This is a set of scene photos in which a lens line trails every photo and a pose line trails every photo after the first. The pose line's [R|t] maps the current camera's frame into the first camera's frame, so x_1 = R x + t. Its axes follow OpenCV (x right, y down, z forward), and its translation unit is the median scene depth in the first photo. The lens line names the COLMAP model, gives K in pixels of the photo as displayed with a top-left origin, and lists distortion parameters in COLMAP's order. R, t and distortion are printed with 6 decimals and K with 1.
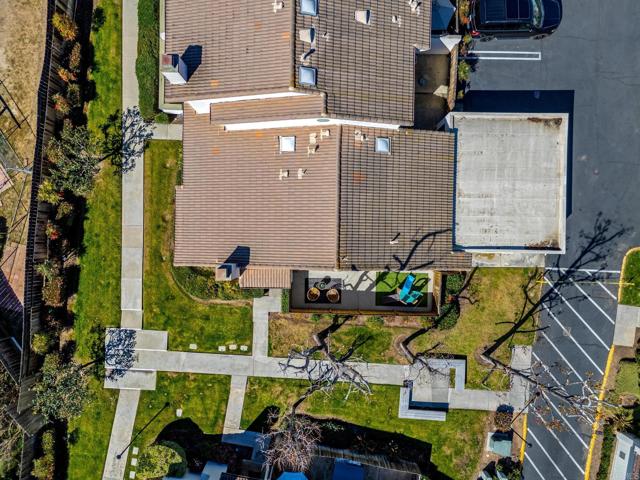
lens RADIAL K [[469.6, 0, 320.0], [0, 469.6, 240.0], [0, 0, 1]] dist [0.071450, -0.062986]
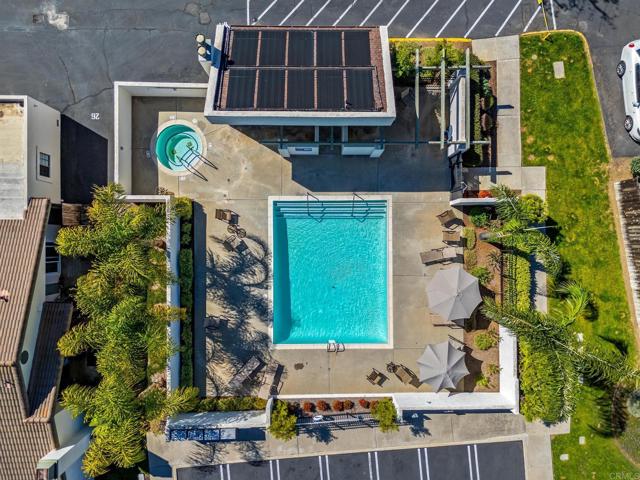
lens RADIAL K [[469.6, 0, 320.0], [0, 469.6, 240.0], [0, 0, 1]] dist [0.071450, -0.062986]
pose [[0.183738, 0.982952, -0.006780, 0.956608], [-0.982913, 0.183644, -0.012502, 0.590541], [-0.011044, 0.008962, 0.999899, 0.123228]]
